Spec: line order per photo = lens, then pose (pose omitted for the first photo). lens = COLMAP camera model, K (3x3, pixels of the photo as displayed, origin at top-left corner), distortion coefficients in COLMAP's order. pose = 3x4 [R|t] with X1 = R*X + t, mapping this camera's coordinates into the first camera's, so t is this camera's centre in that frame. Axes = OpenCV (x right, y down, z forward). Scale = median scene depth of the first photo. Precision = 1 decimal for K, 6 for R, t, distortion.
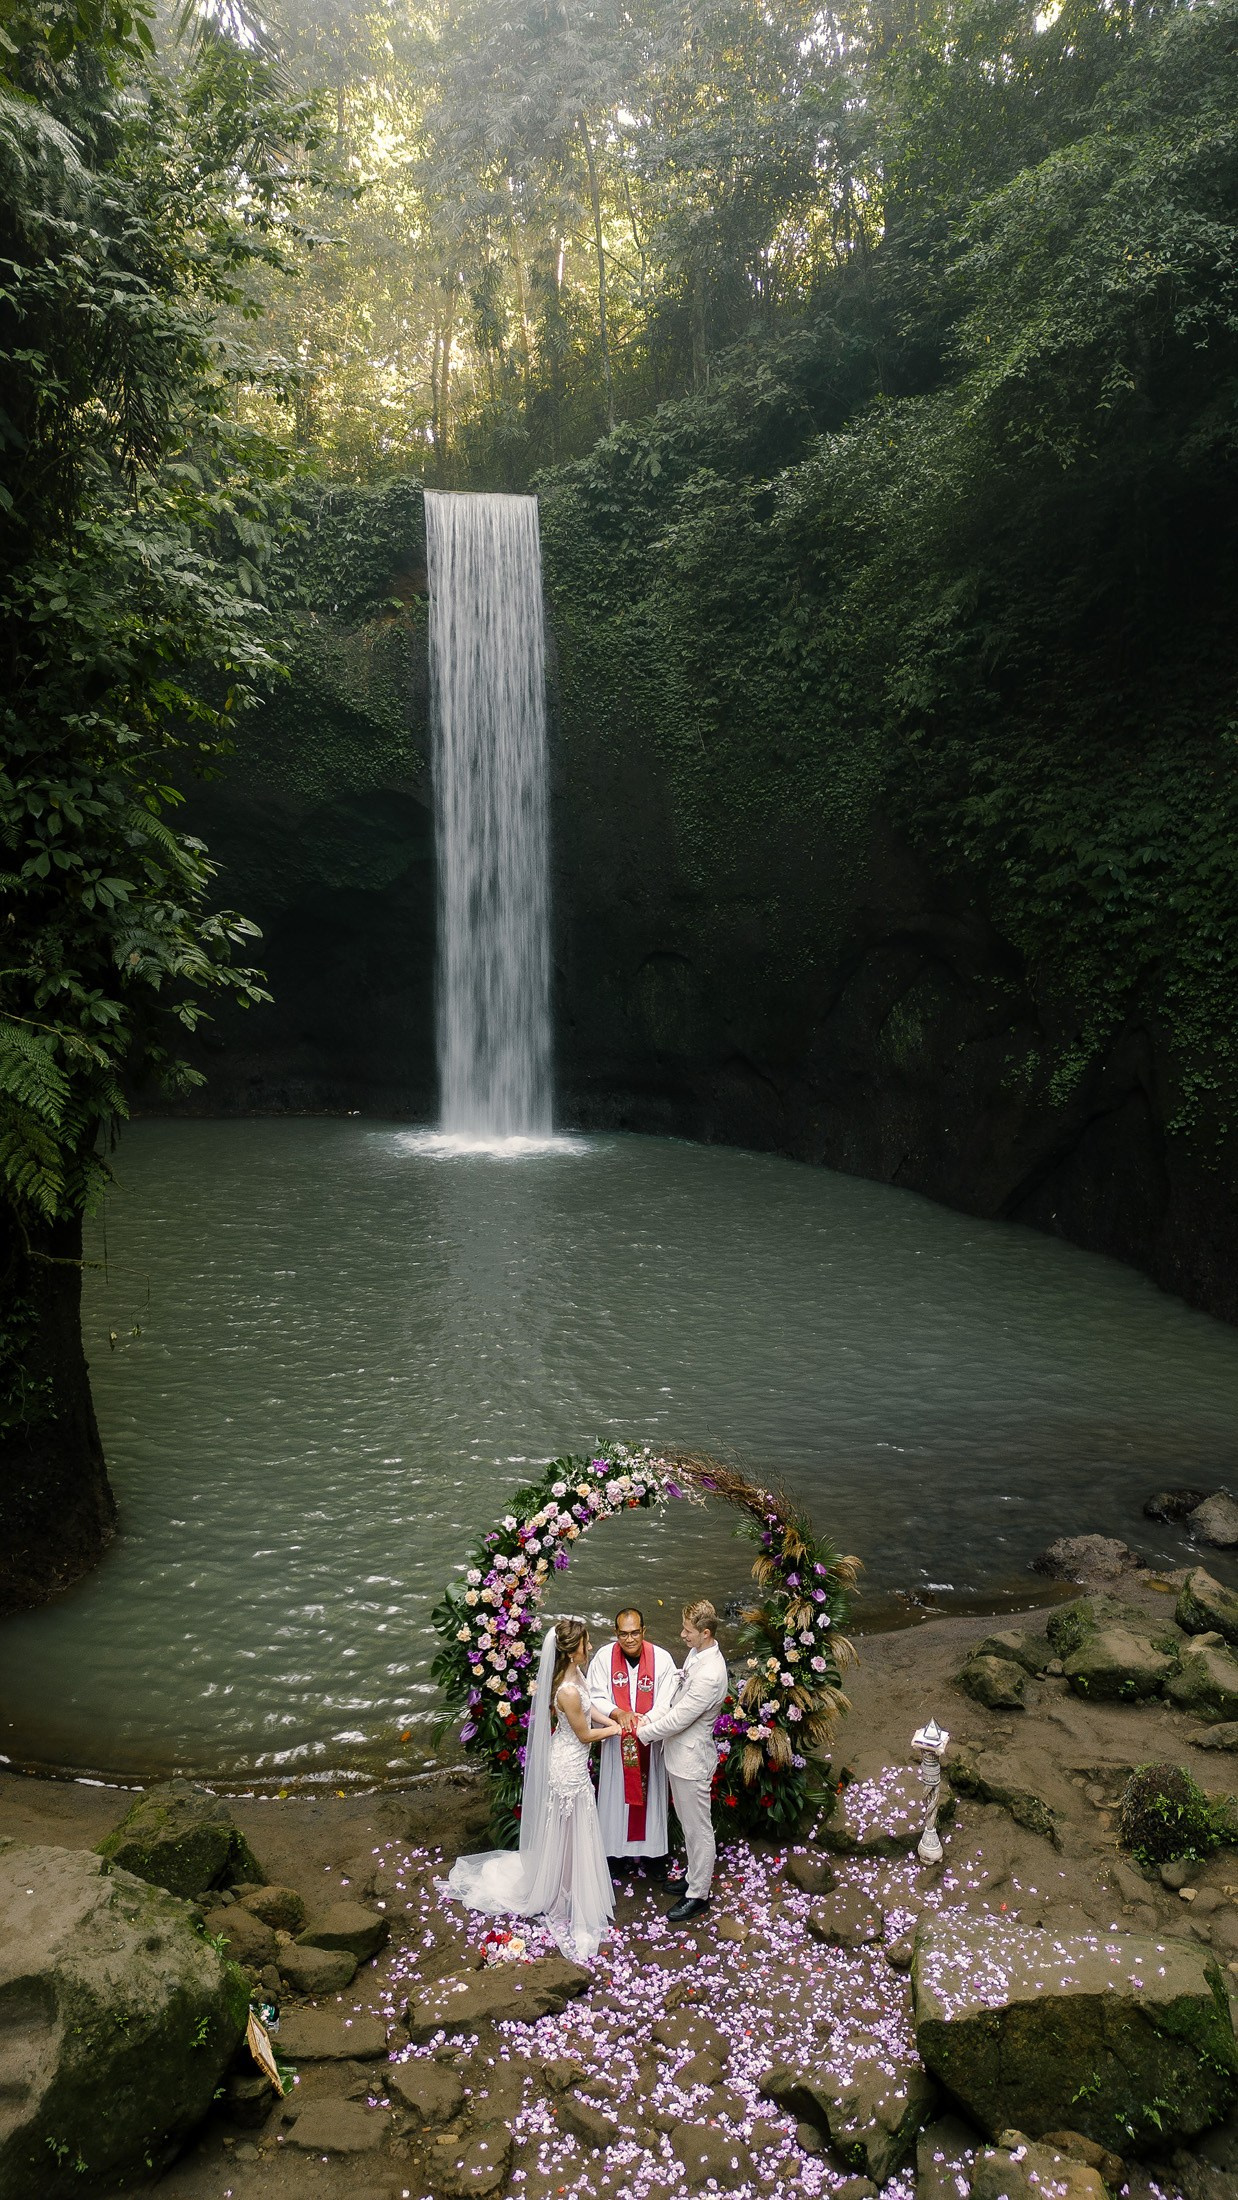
lens RADIAL K [[1537.9, 0, 619.0], [0, 1537.9, 1100.0], [0, 0, 1]] dist [0.074107, -0.076099]
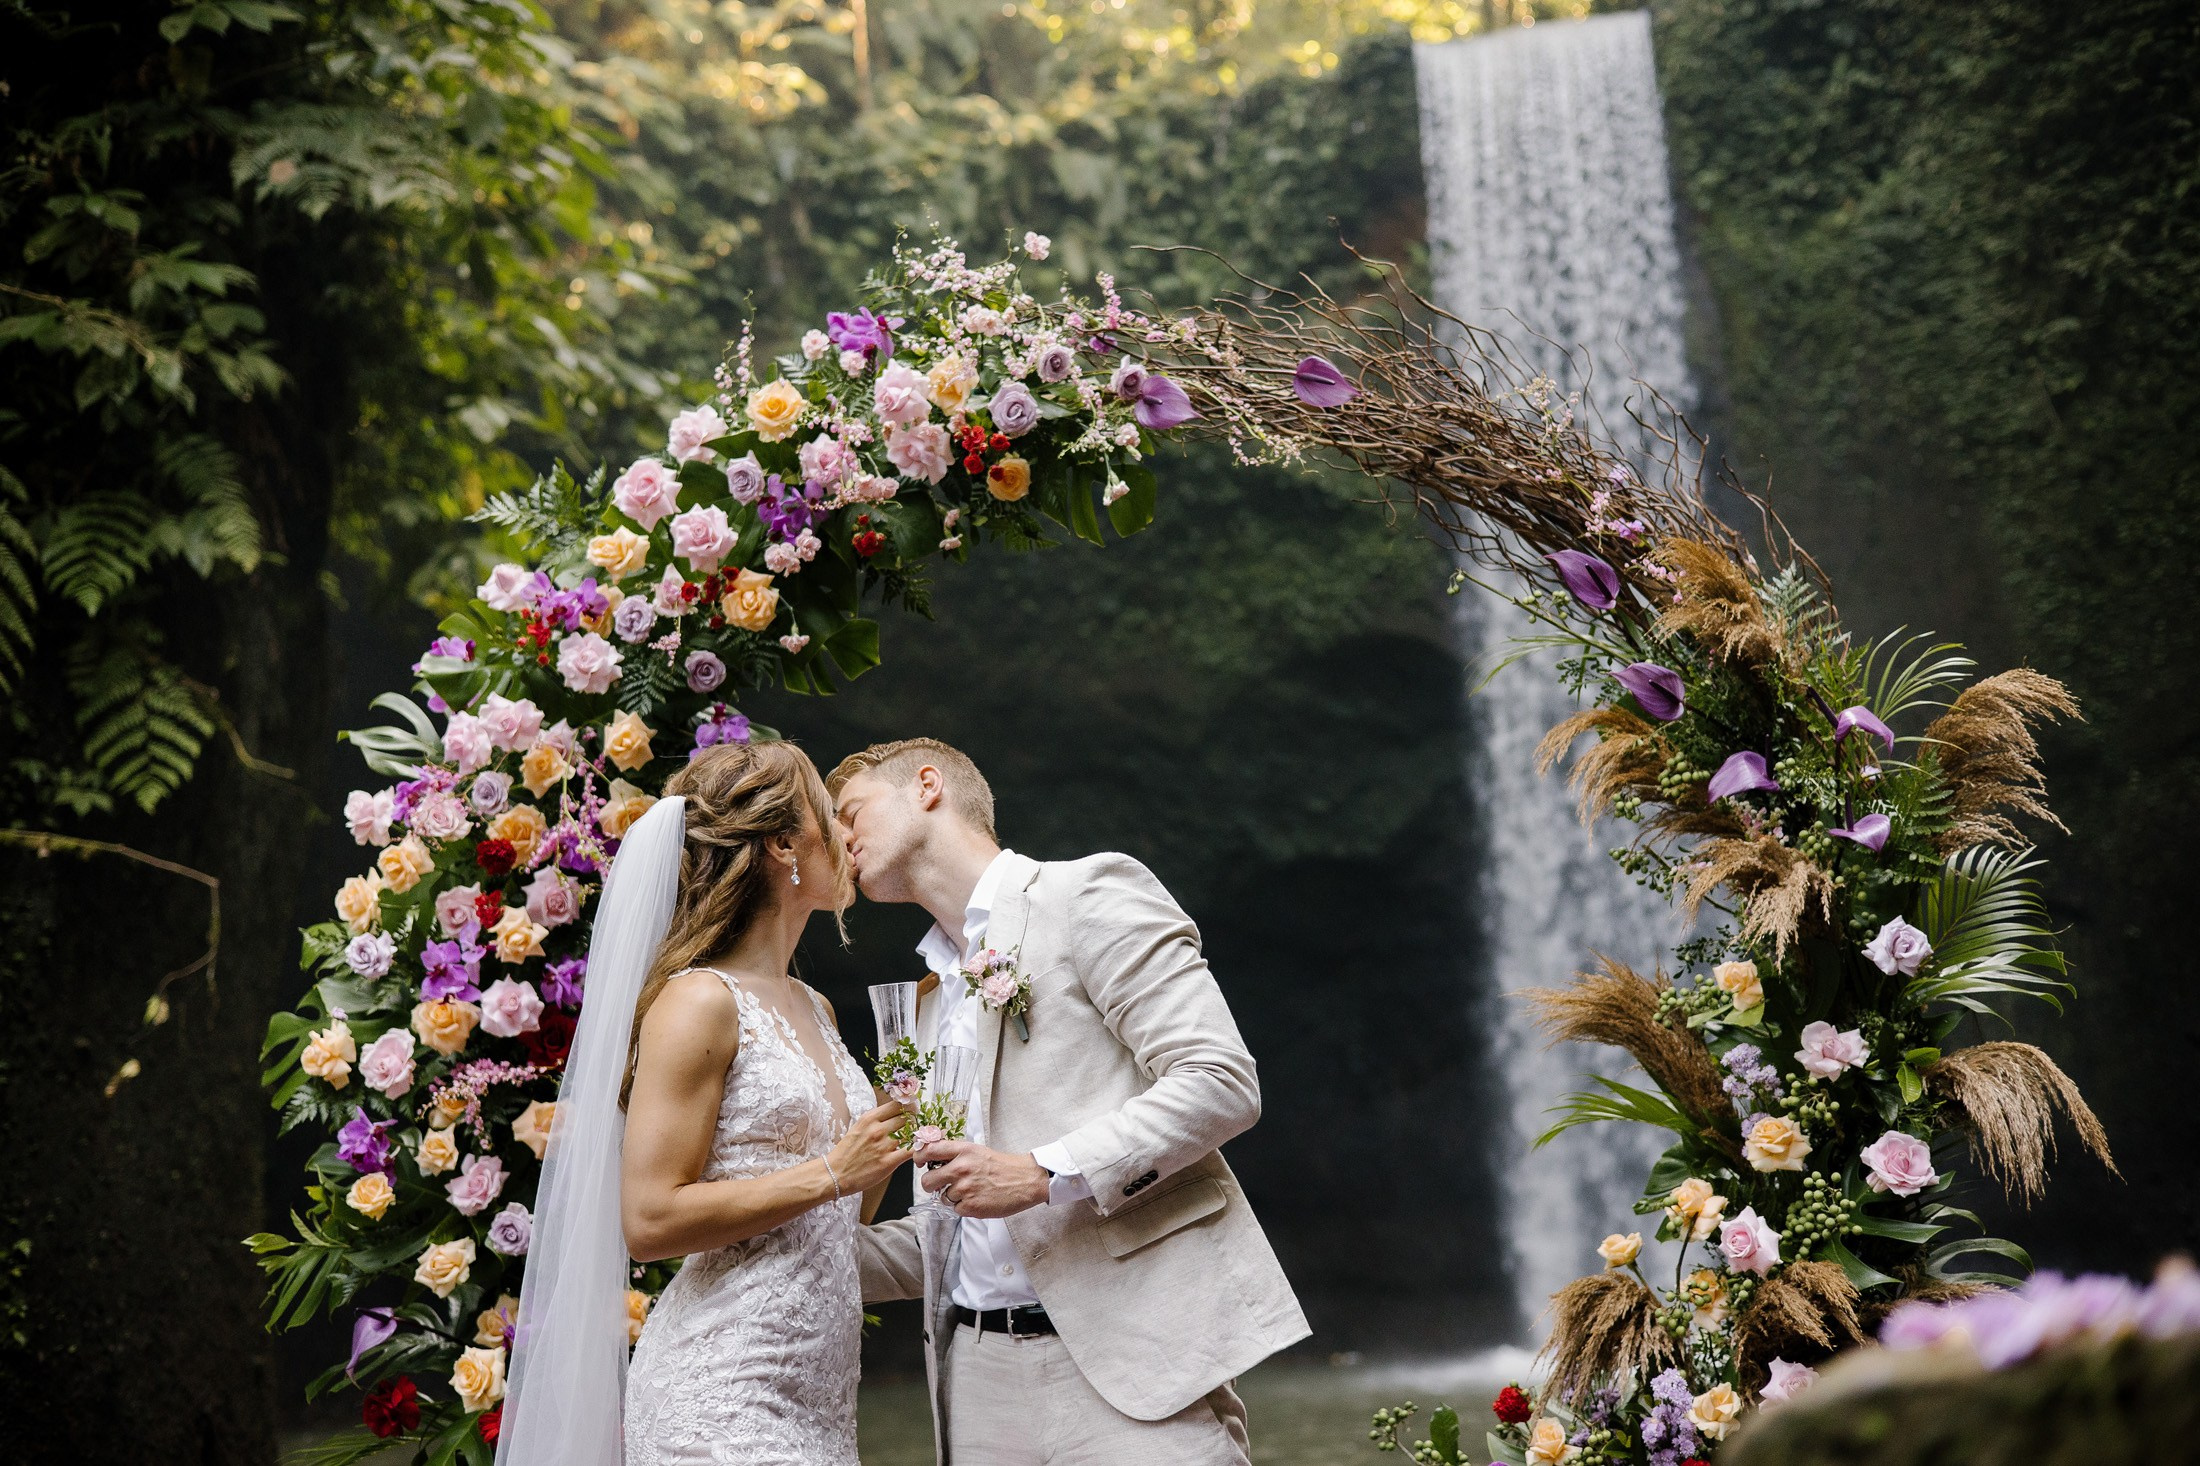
lens RADIAL K [[3049.5, 0, 1100.0], [0, 3049.5, 733.0], [0, 0, 1]] dist [0.099553, -0.414357]
pose [[0.951710, -0.107563, -0.287538, 0.055916], [0.020087, 0.956422, -0.291295, 0.157601], [0.306340, 0.271453, 0.912397, 0.212978]]
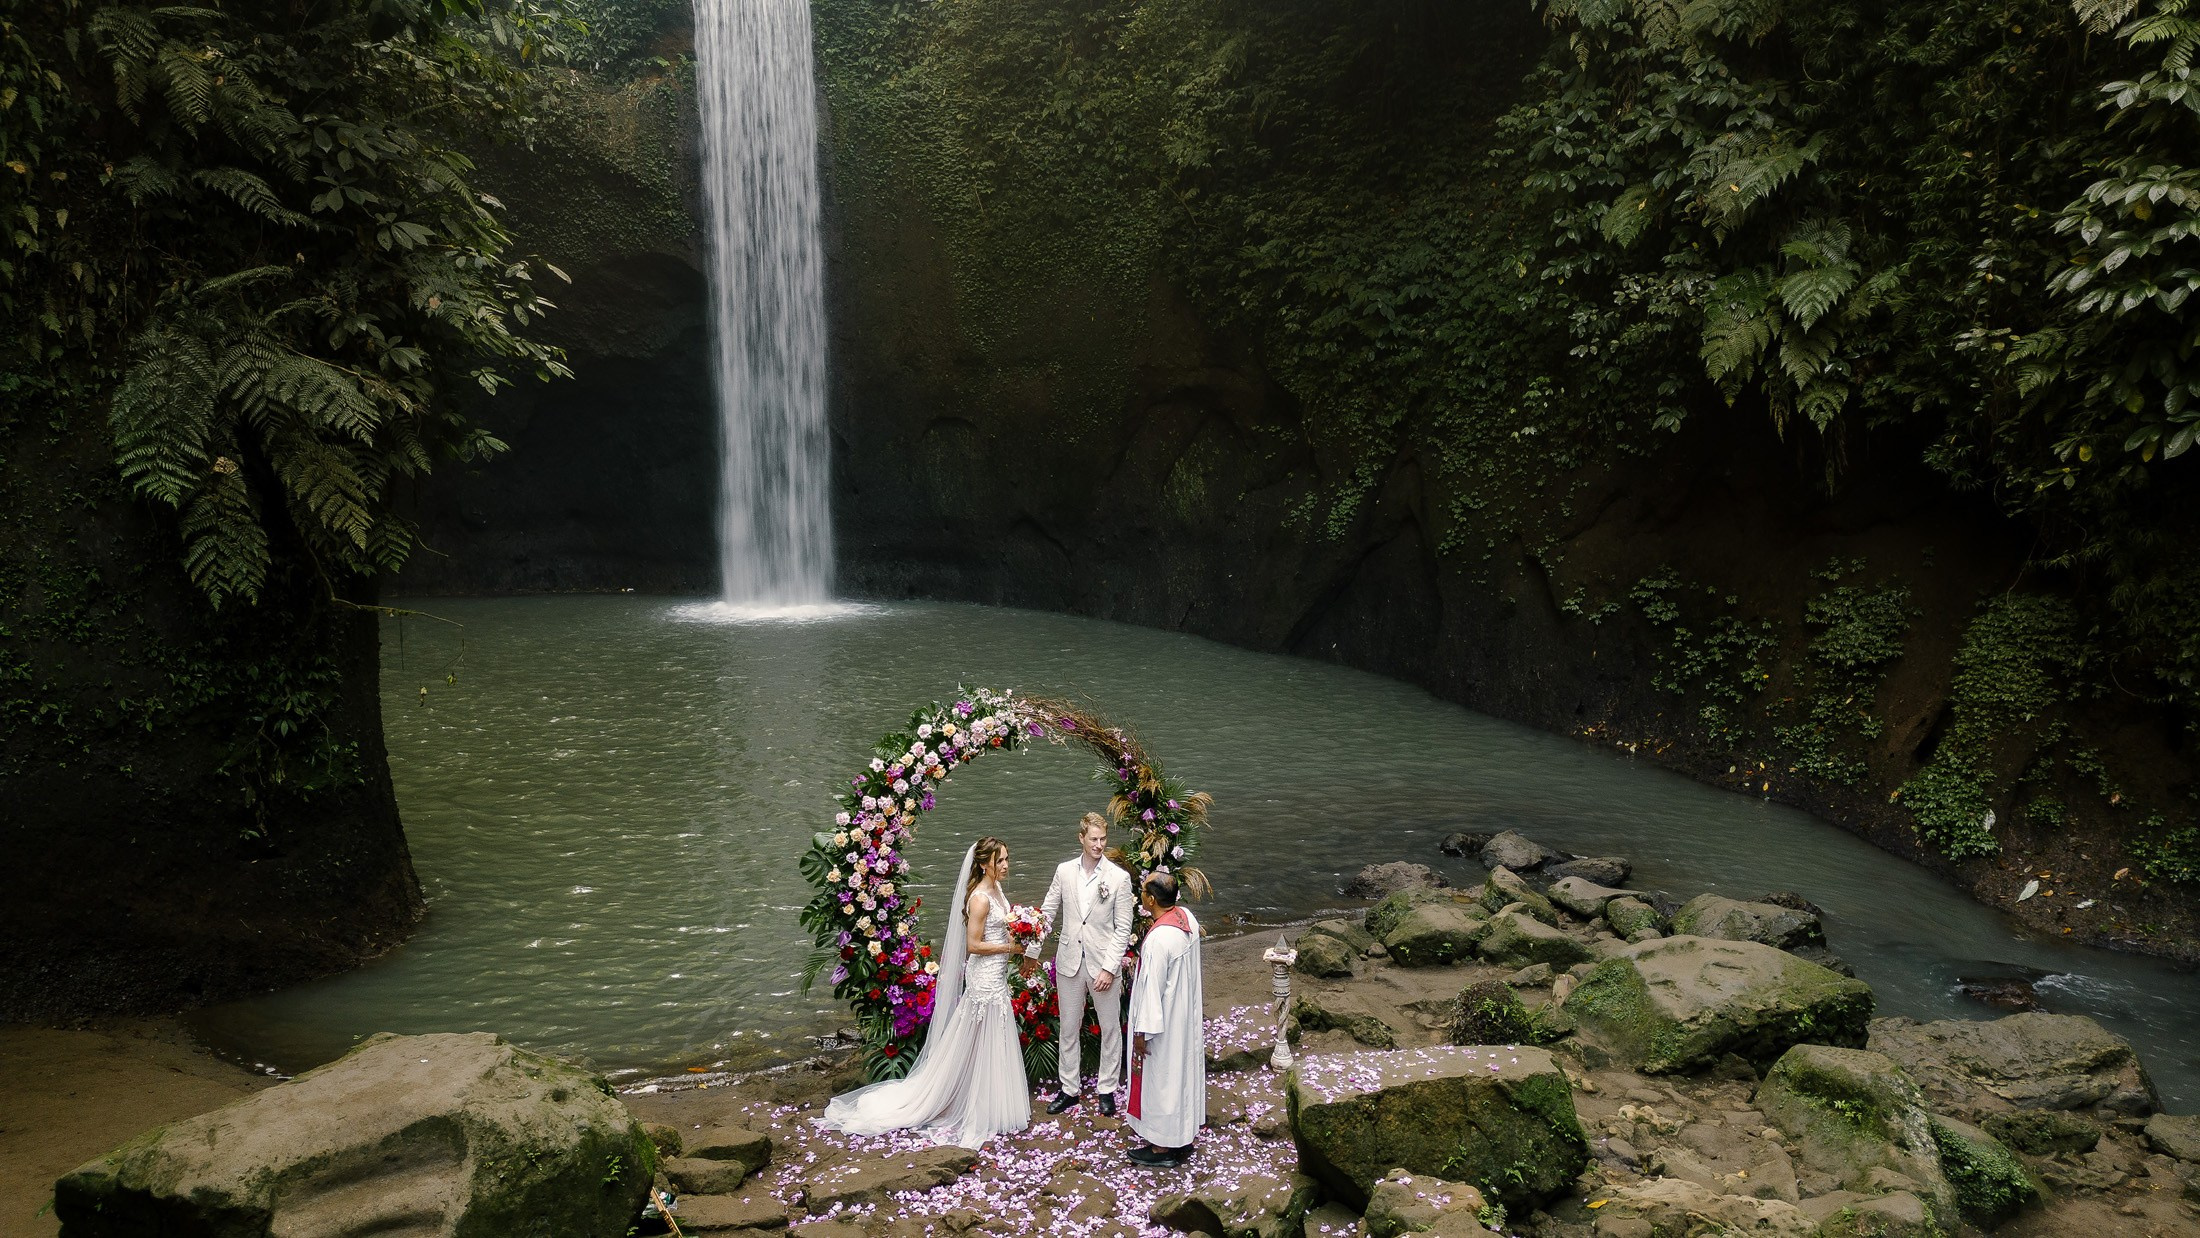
lens RADIAL K [[1537.9, 0, 1094.1], [0, 1537.9, 625.5], [0, 0, 1]] dist [0.074107, -0.076099]
pose [[0.990616, -0.025196, 0.134332, -0.022551], [0.025494, 0.999675, -0.000499, 0.066585], [-0.134276, 0.003919, 0.990936, -0.010636]]
